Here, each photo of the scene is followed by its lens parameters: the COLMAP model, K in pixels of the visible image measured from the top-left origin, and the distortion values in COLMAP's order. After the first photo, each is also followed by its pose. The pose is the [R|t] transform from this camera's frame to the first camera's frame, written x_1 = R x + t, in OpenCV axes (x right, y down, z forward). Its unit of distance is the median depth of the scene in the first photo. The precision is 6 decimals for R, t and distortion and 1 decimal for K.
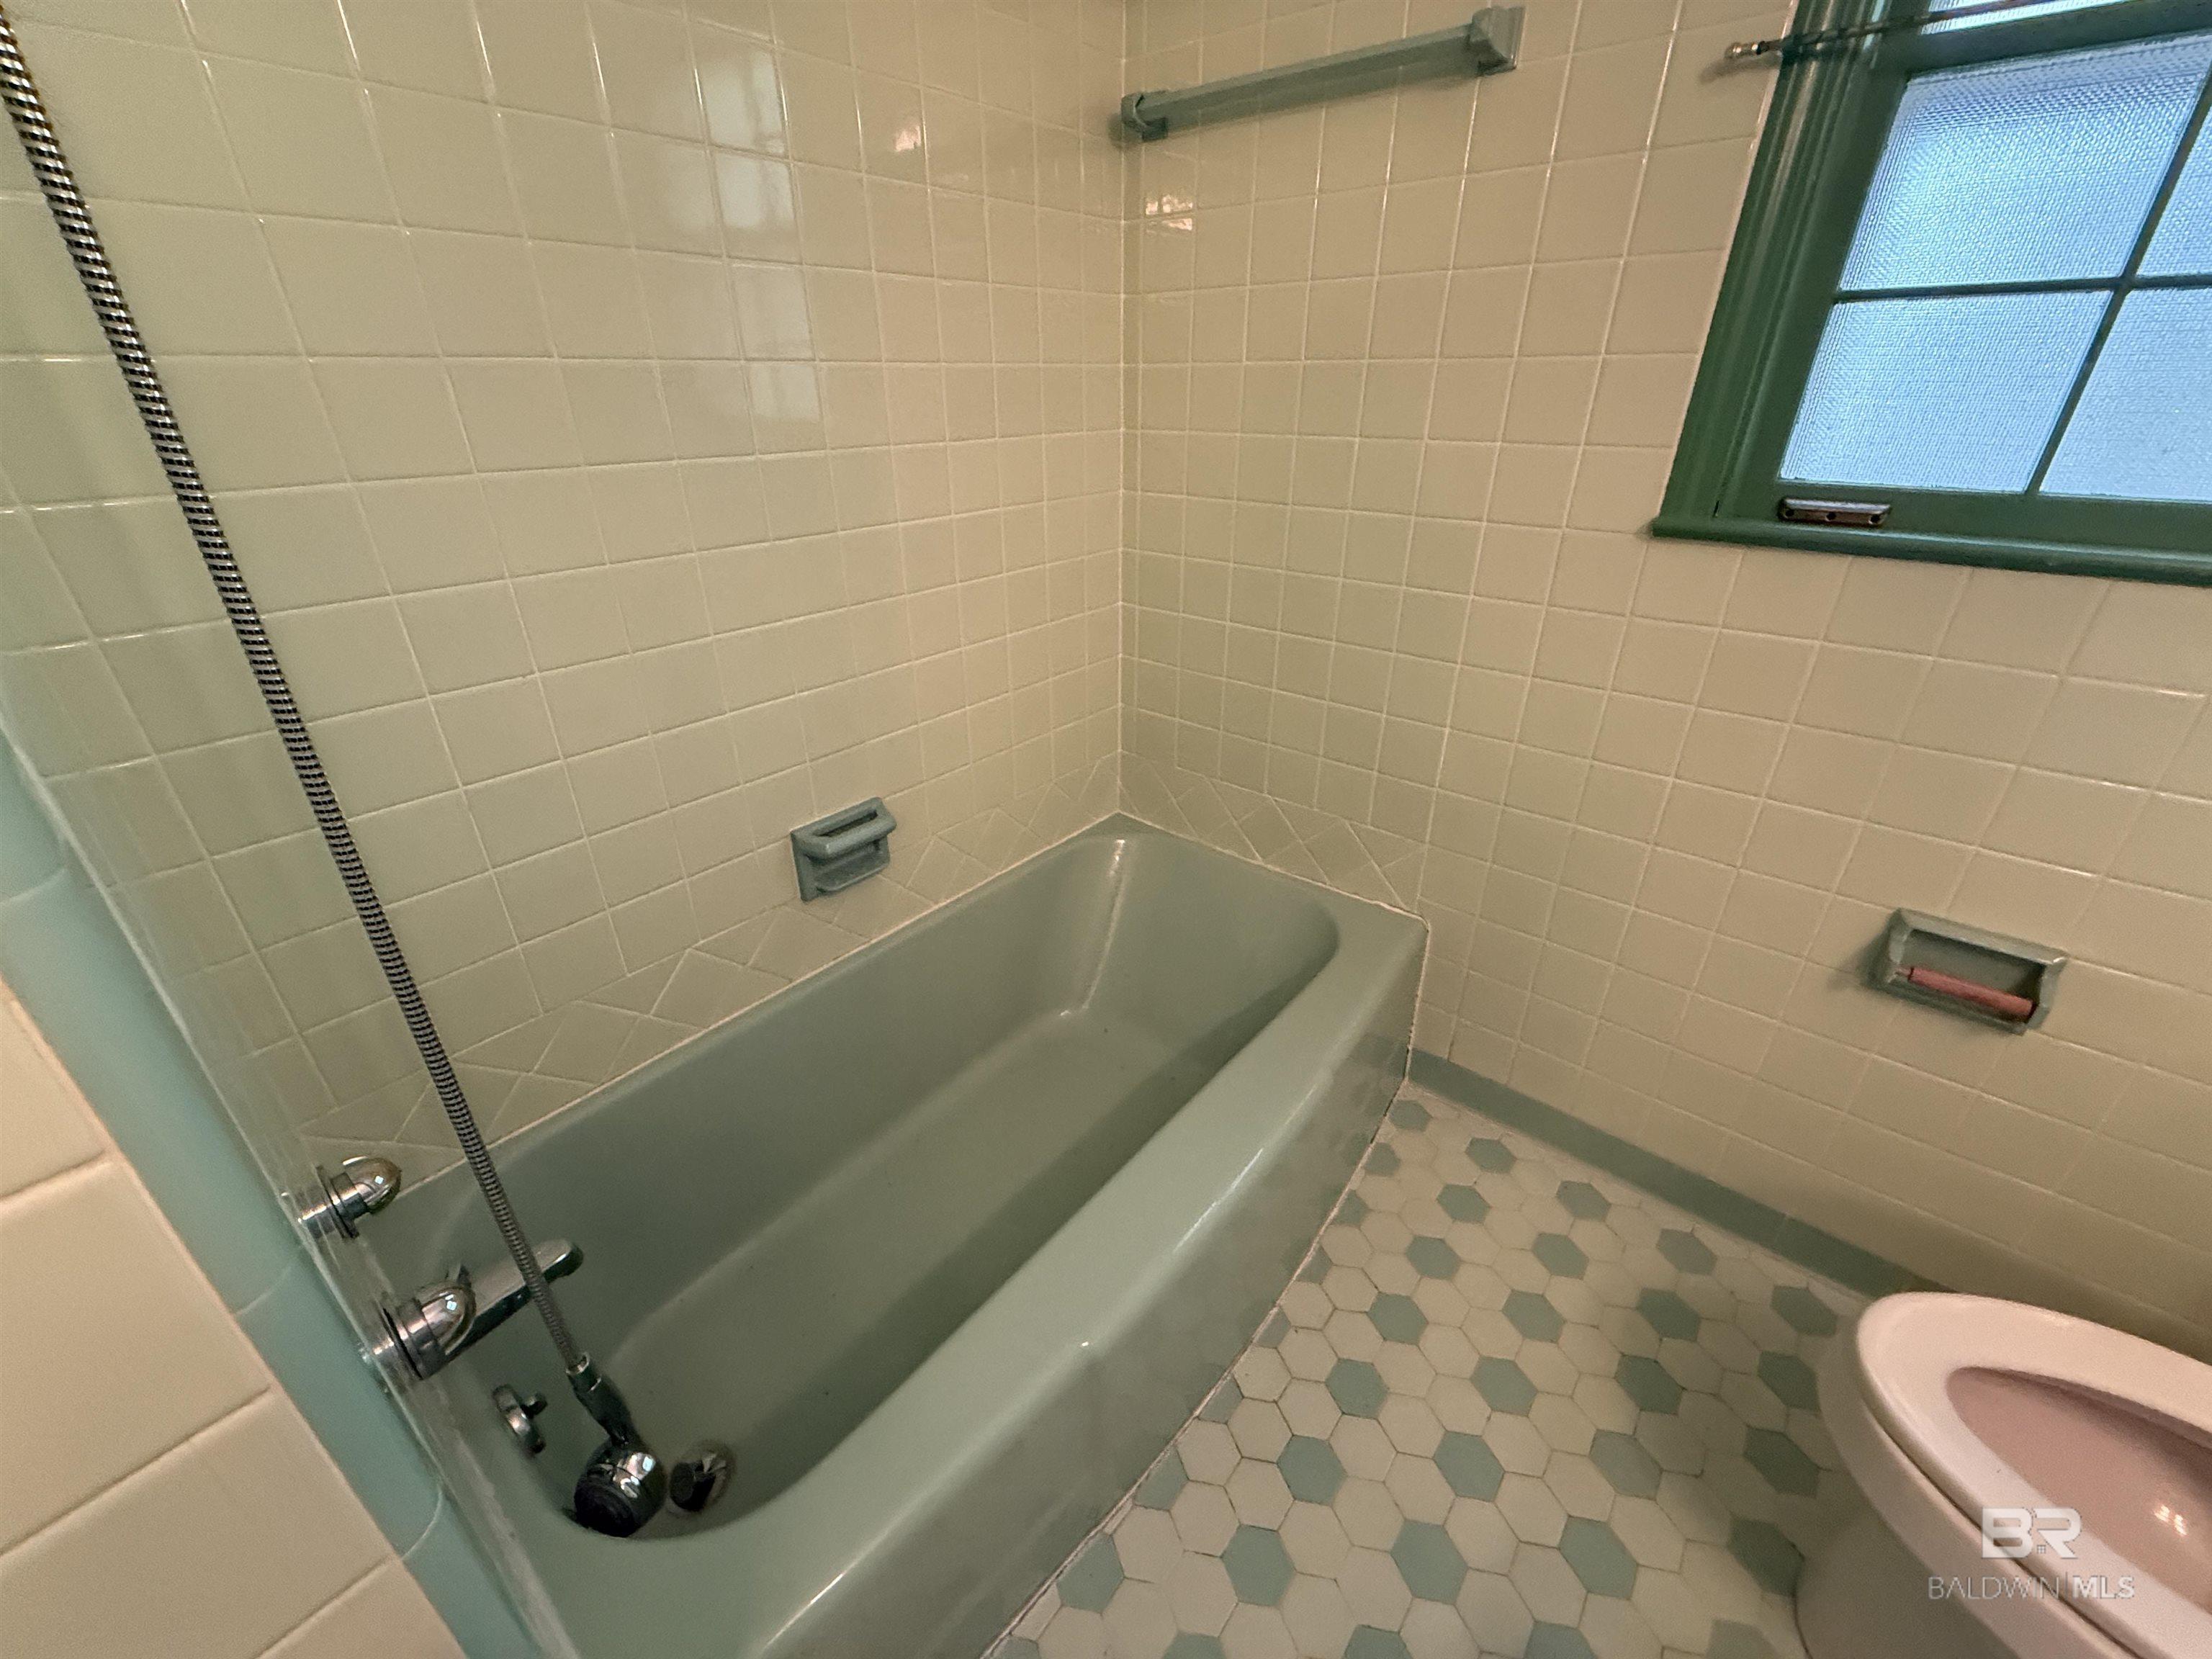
lens RADIAL K [[880.5, 0, 1098.5], [0, 880.5, 826.4], [0, 0, 1]] dist [0.000750, -0.000372]
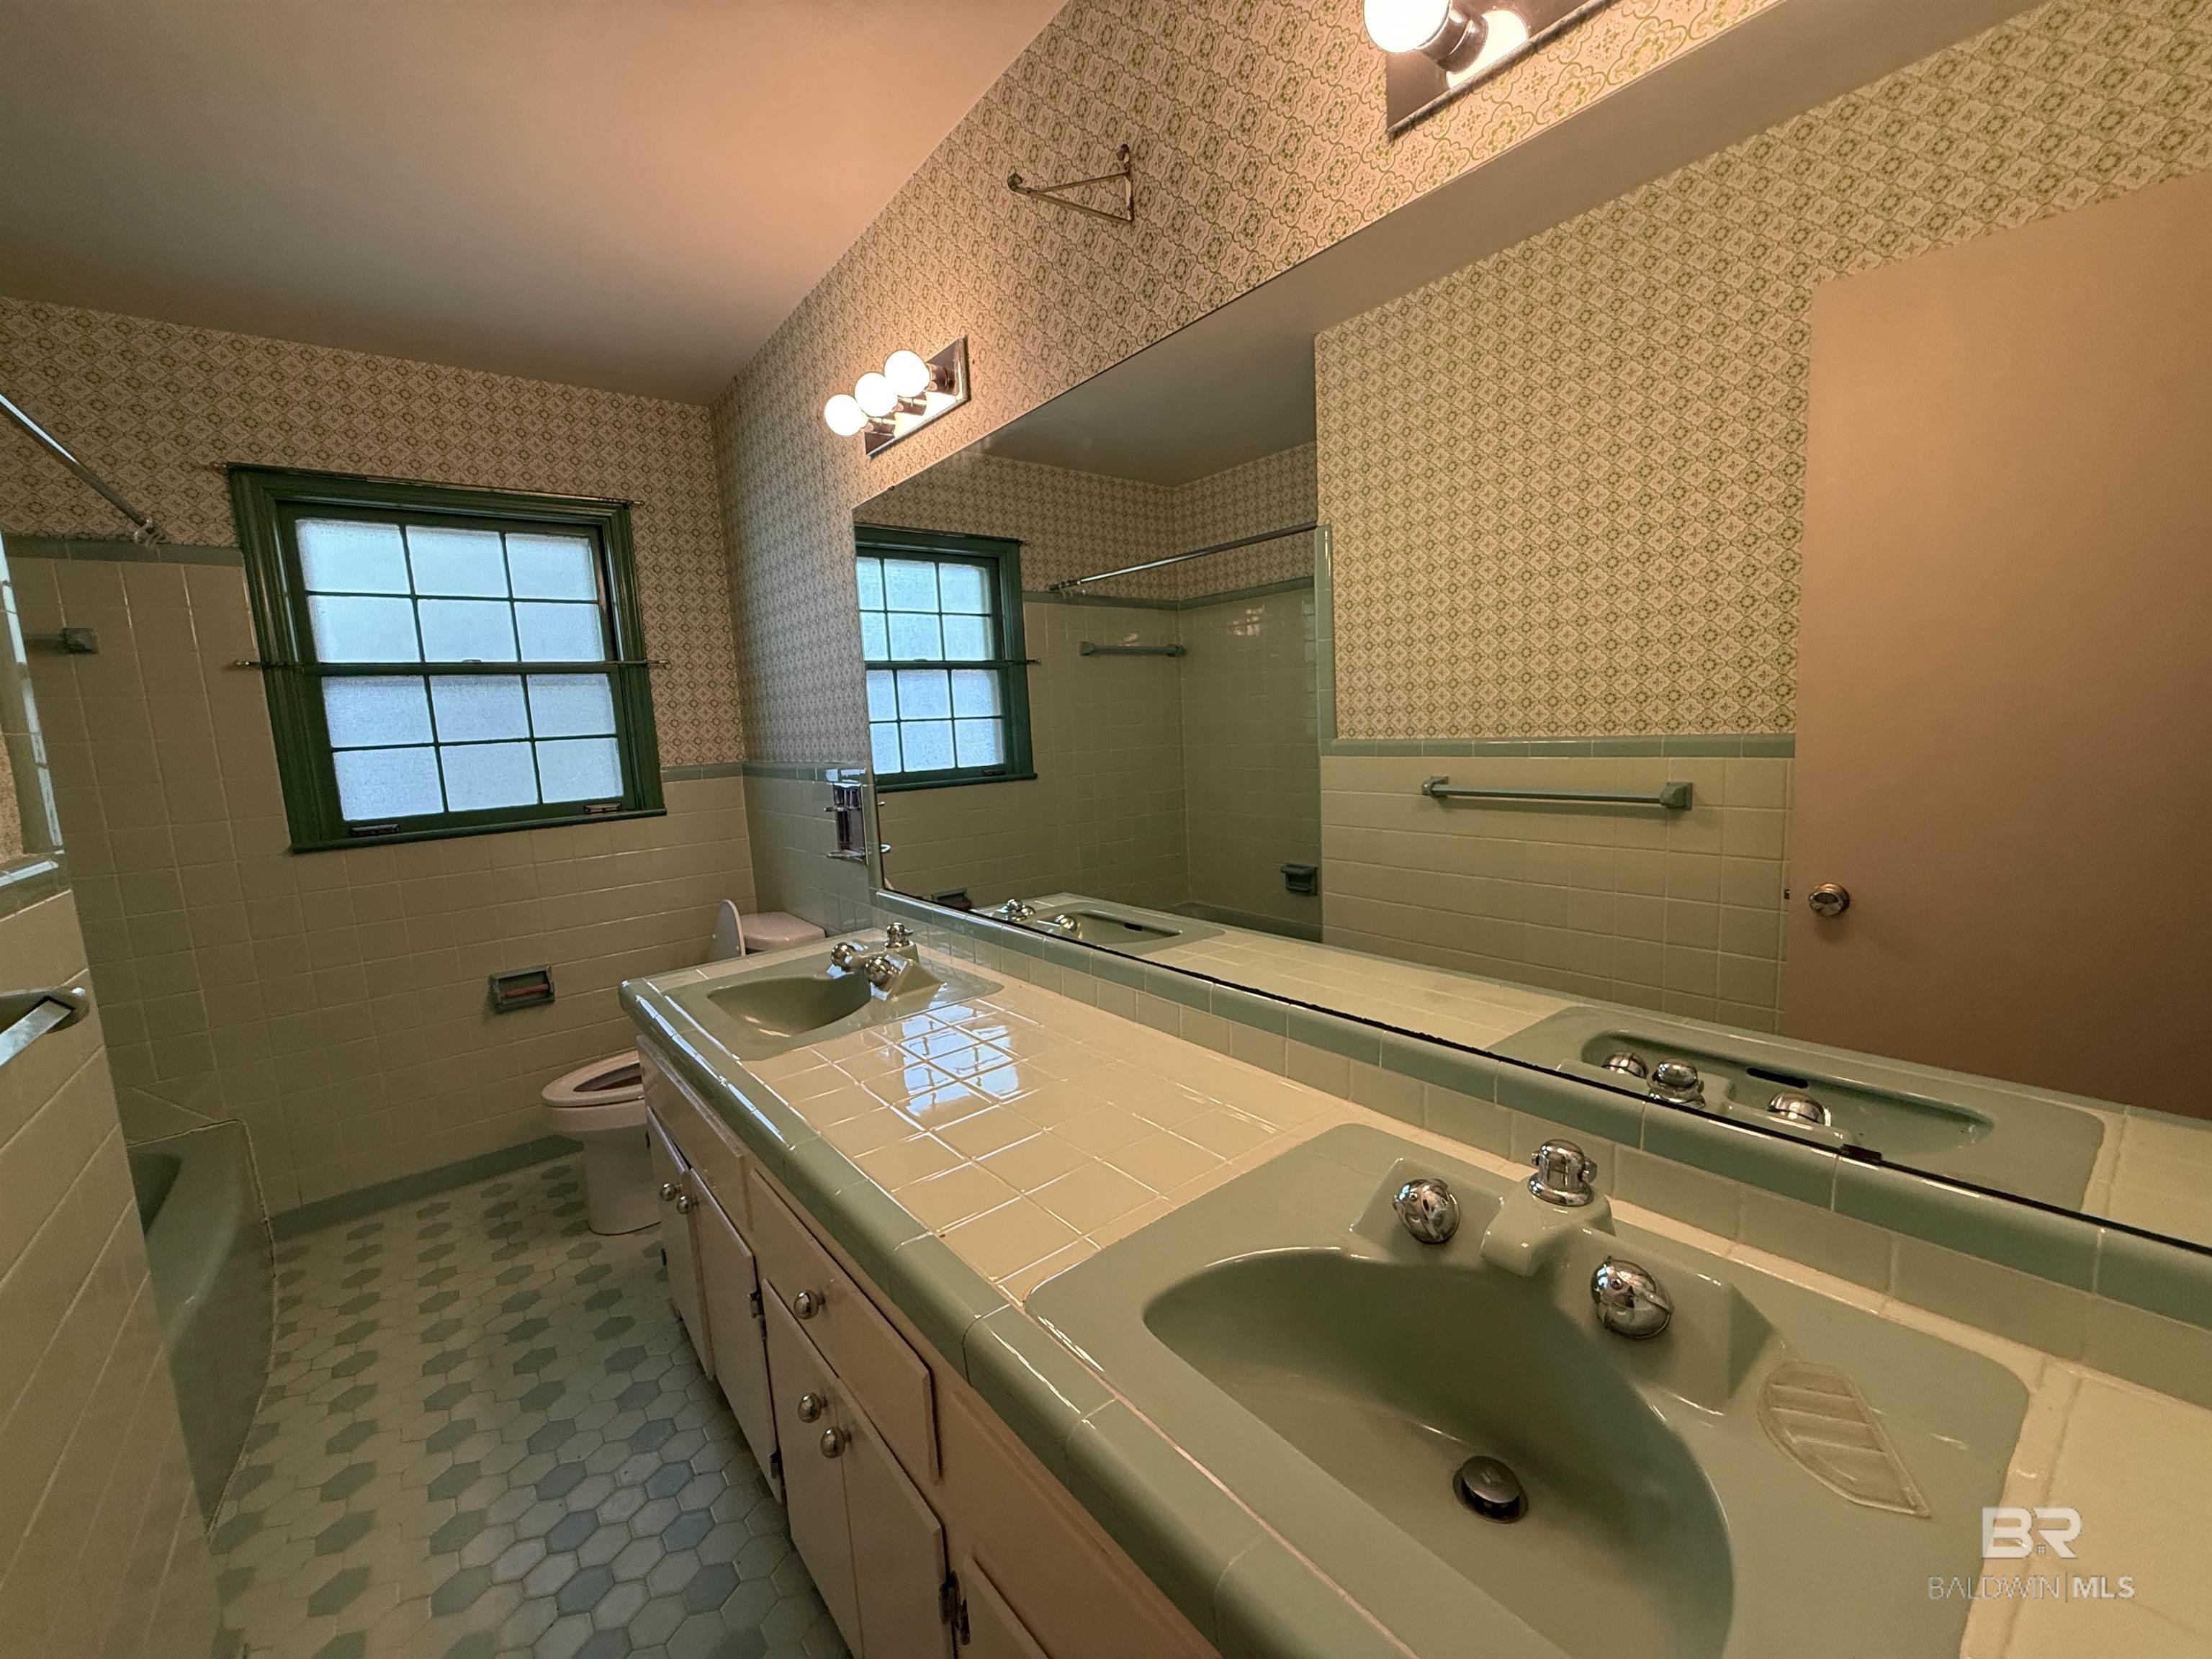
lens RADIAL K [[880.5, 0, 1098.5], [0, 880.5, 826.4], [0, 0, 1]] dist [0.000750, -0.000372]
pose [[0.195808, -0.132170, 0.971694, -0.895840], [0.487004, 0.873156, 0.020630, 0.438978], [-0.851168, 0.469179, 0.235338, -1.002002]]
